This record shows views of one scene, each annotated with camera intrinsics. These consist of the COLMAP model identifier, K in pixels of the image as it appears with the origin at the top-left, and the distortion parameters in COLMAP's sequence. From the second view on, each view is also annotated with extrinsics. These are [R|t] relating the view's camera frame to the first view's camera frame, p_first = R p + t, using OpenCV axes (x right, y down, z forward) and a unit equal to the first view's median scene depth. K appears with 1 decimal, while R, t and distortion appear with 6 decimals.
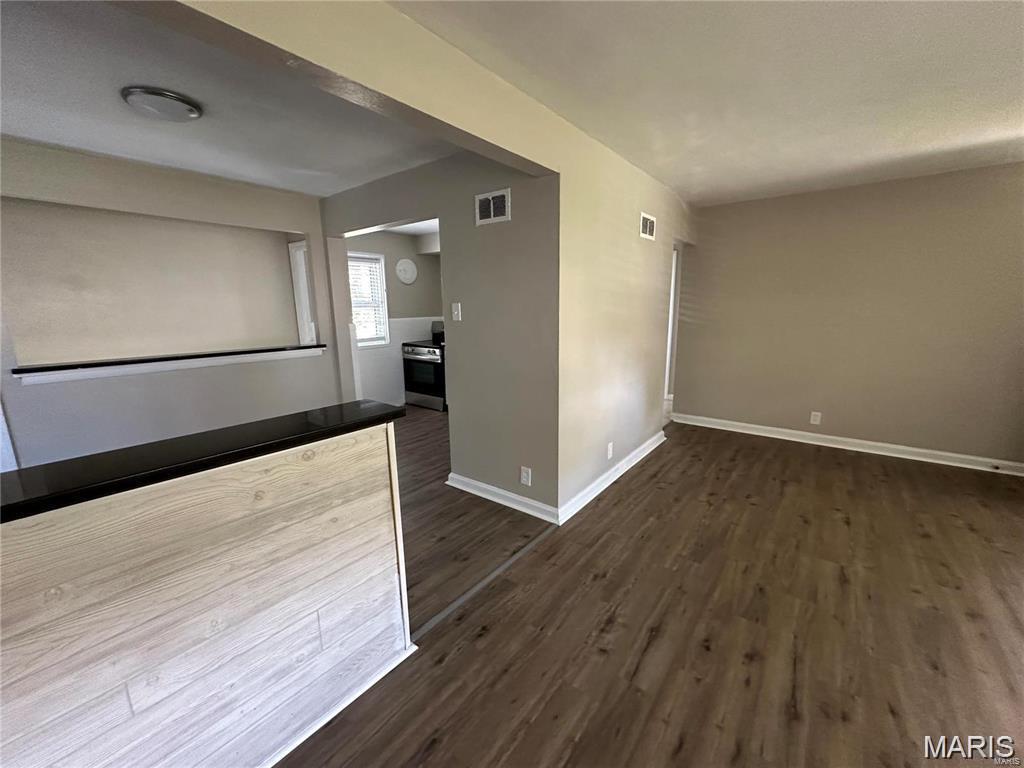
lens RADIAL K [[407.9, 0, 512.0], [0, 407.9, 384.0], [0, 0, 1]] dist [-0.002059, 0.000291]
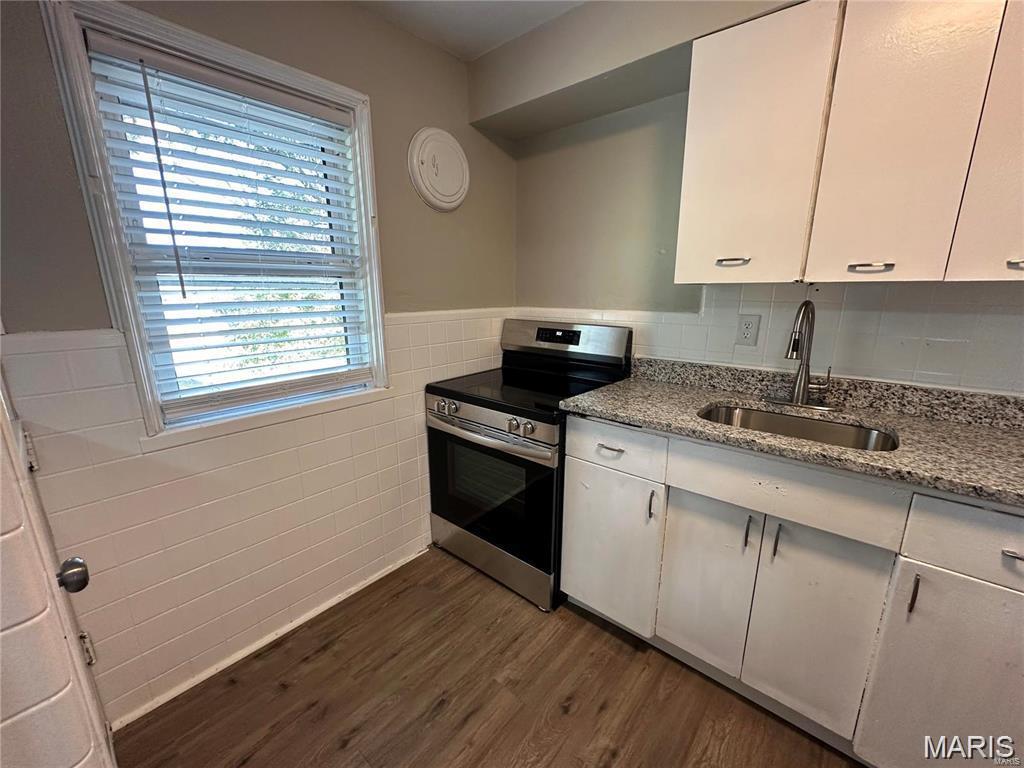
lens RADIAL K [[407.9, 0, 512.0], [0, 407.9, 384.0], [0, 0, 1]] dist [-0.002059, 0.000291]
pose [[0.998392, 0.022605, -0.051987, -0.446382], [-0.020980, 0.999280, 0.031597, -0.284116], [0.052664, -0.030456, 0.998148, 1.657182]]
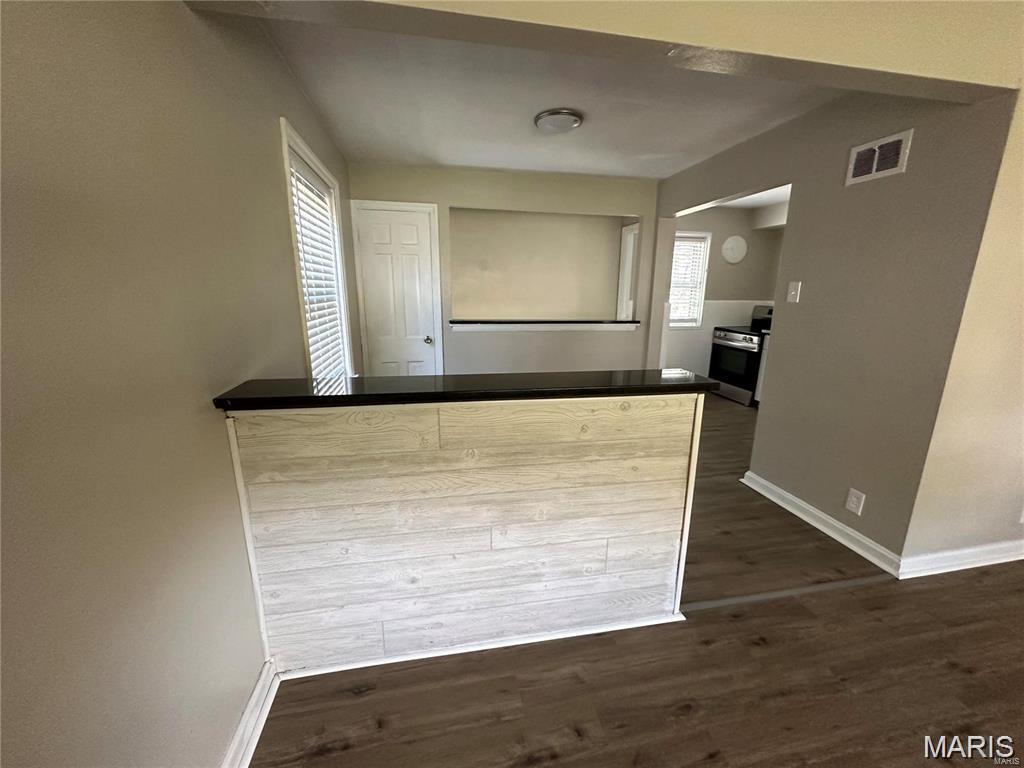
lens RADIAL K [[407.9, 0, 512.0], [0, 407.9, 384.0], [0, 0, 1]] dist [-0.002059, 0.000291]
pose [[0.755950, 0.169564, -0.632288, -0.011445], [-0.145086, 0.985248, 0.090758, 0.030439], [0.638350, 0.023128, 0.769399, -0.055581]]
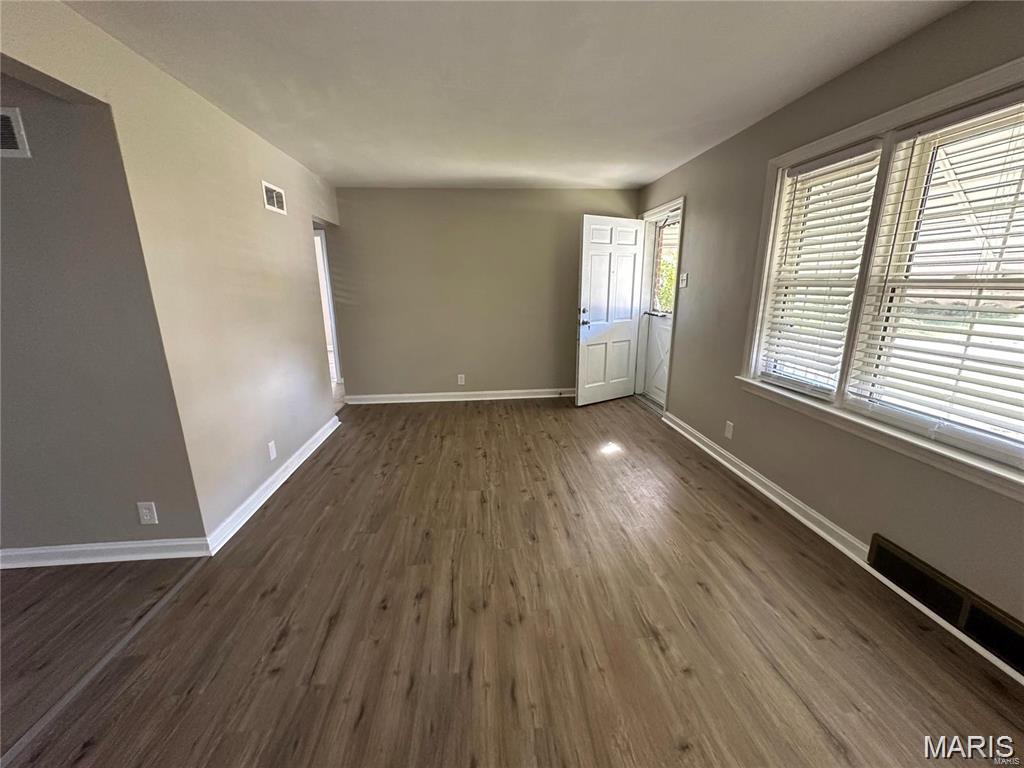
lens RADIAL K [[407.9, 0, 512.0], [0, 407.9, 384.0], [0, 0, 1]] dist [-0.002059, 0.000291]
pose [[0.734771, -0.158719, 0.659484, 0.087007], [0.131815, 0.987115, 0.090708, 0.011408], [-0.665384, 0.020280, 0.746226, -0.026273]]
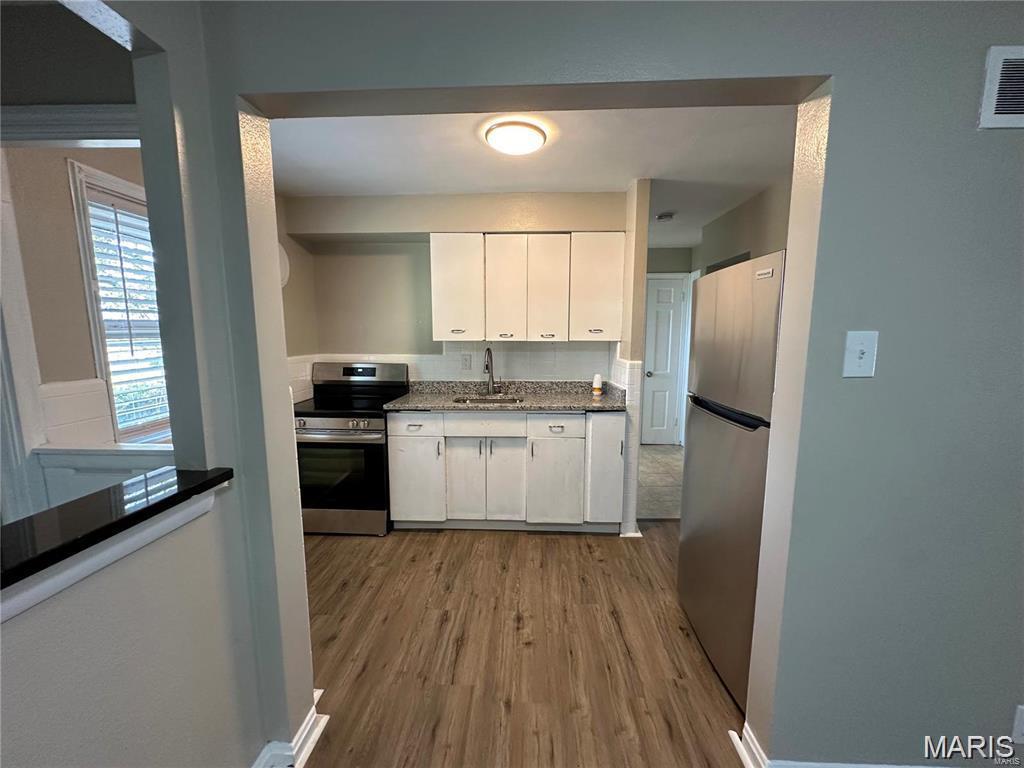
lens RADIAL K [[407.9, 0, 512.0], [0, 407.9, 384.0], [0, 0, 1]] dist [-0.002059, 0.000291]
pose [[0.816217, -0.058374, 0.574789, -0.782556], [0.100299, 0.994093, -0.041471, -0.210126], [-0.568972, 0.091500, 0.817250, 1.118329]]
